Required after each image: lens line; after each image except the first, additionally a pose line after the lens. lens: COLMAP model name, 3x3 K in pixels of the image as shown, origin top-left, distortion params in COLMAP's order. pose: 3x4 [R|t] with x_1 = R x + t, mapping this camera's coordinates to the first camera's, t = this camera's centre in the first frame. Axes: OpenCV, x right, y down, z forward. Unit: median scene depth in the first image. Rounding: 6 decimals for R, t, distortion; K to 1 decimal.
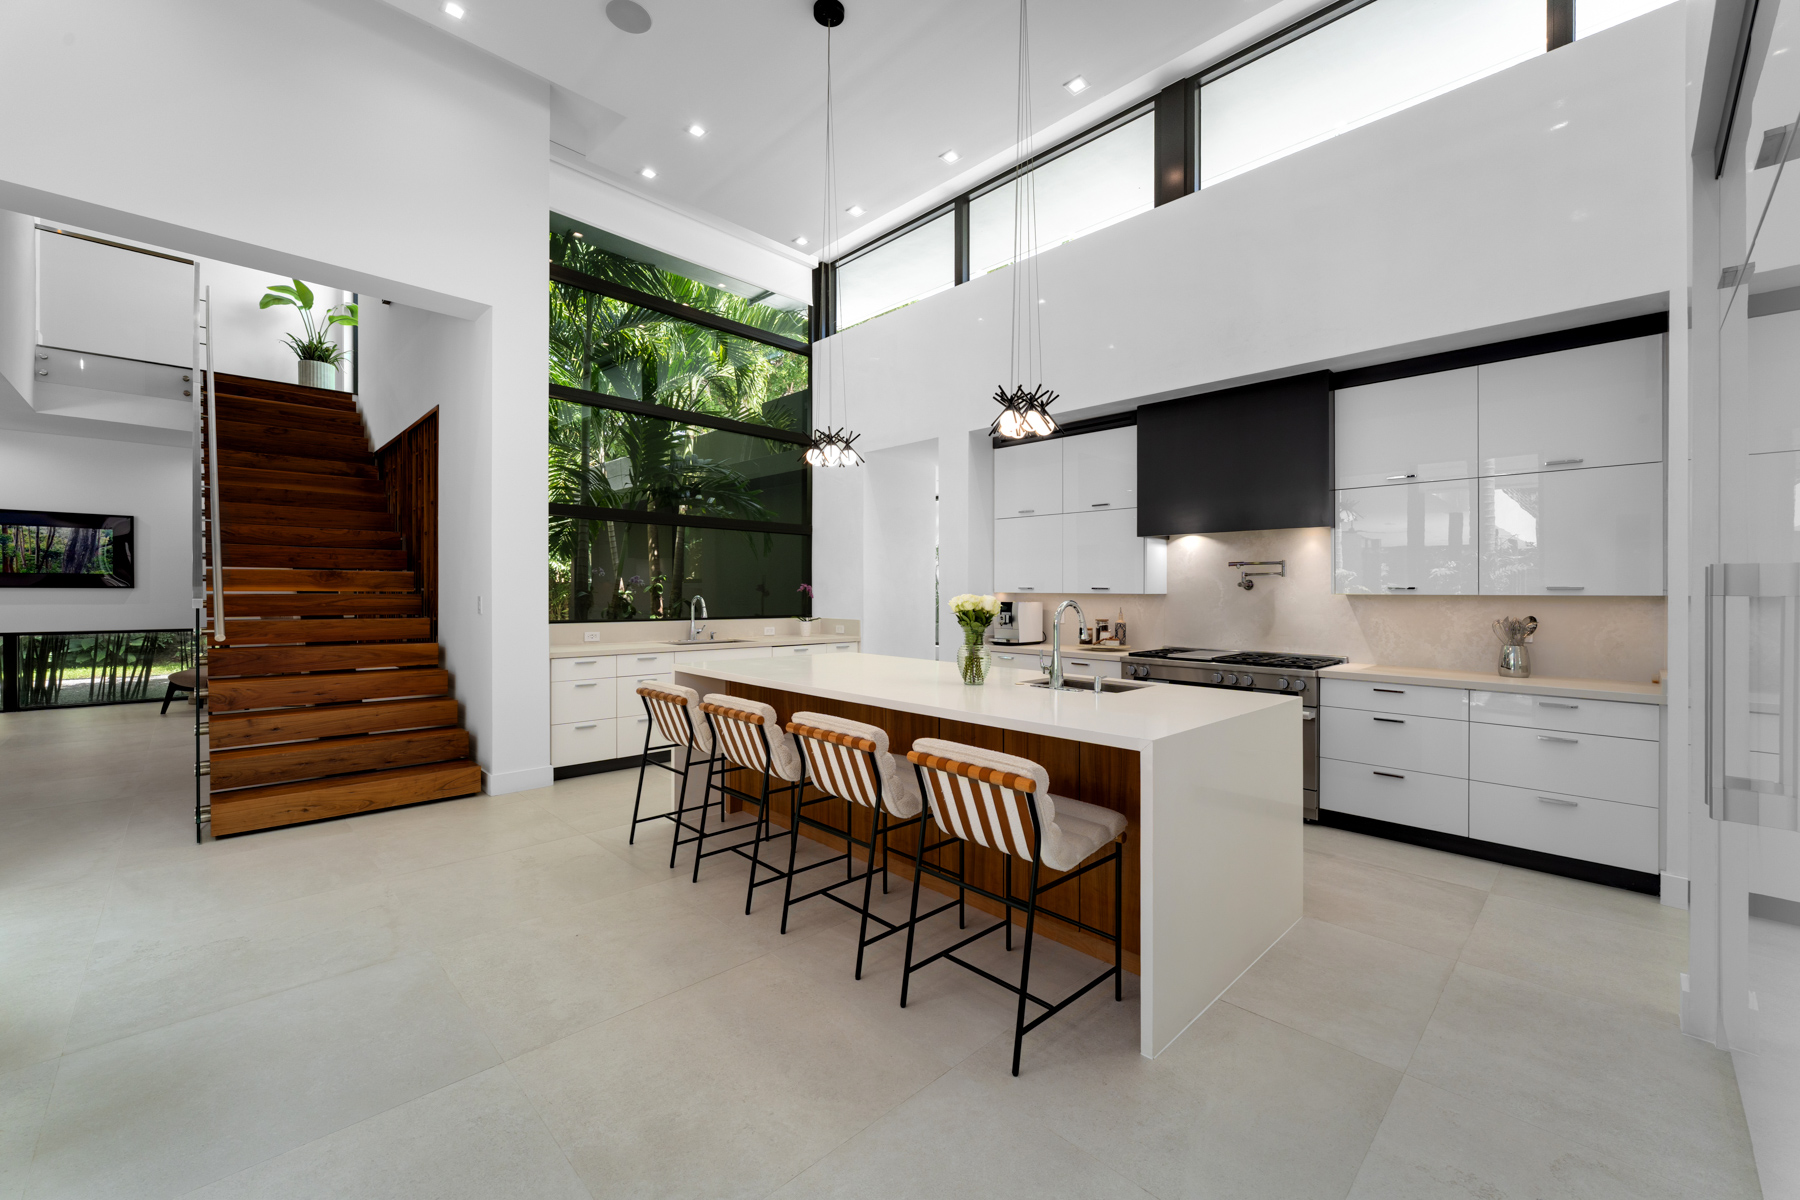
lens RADIAL K [[722.1, 0, 901.3], [0, 722.1, 594.5], [0, 0, 1]] dist [0.002850, -0.000068]
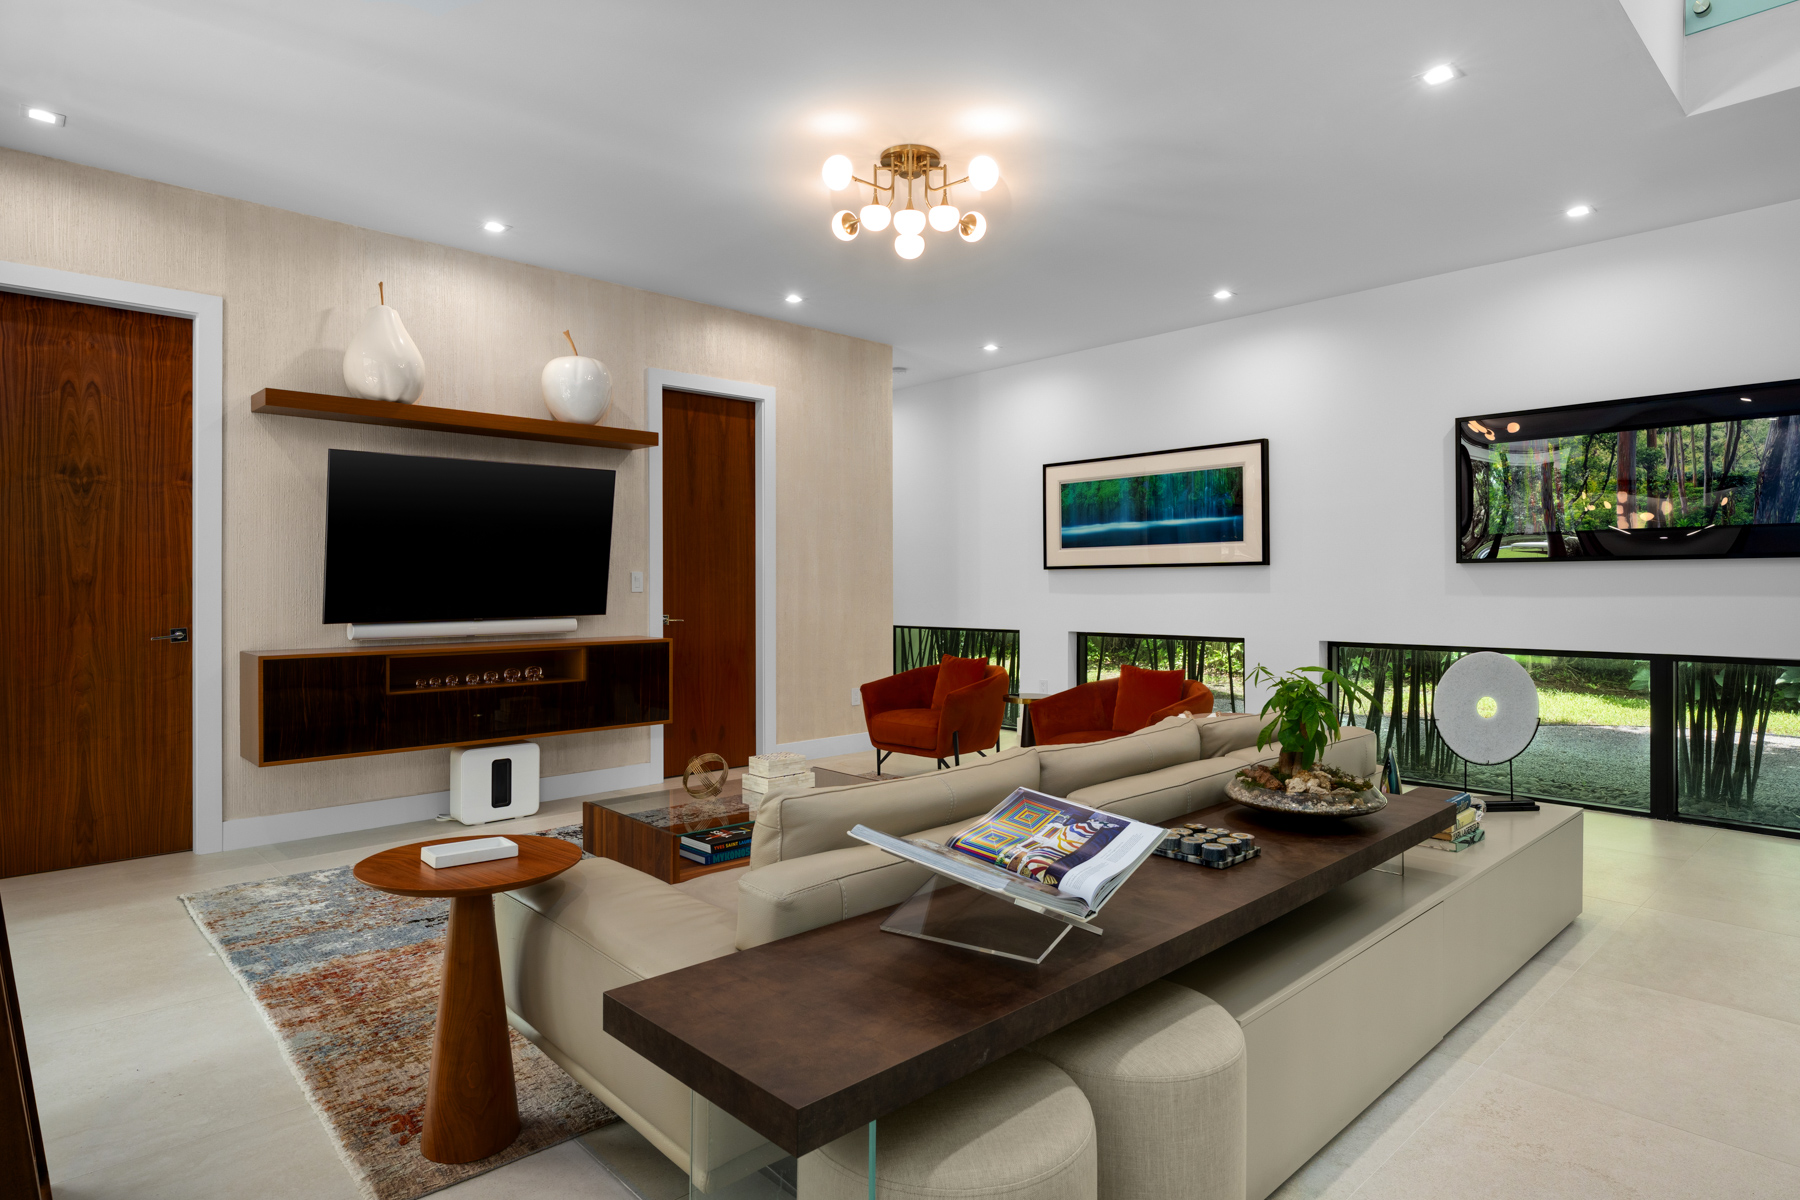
lens RADIAL K [[1002.7, 0, 900.6], [0, 1002.7, 596.6], [0, 0, 1]] dist [-0.003347, -0.000804]
pose [[-0.012188, -0.008140, -0.999893, -0.560612], [0.000412, 0.999967, -0.008146, 0.018652], [0.999926, -0.000511, -0.012185, 0.502626]]
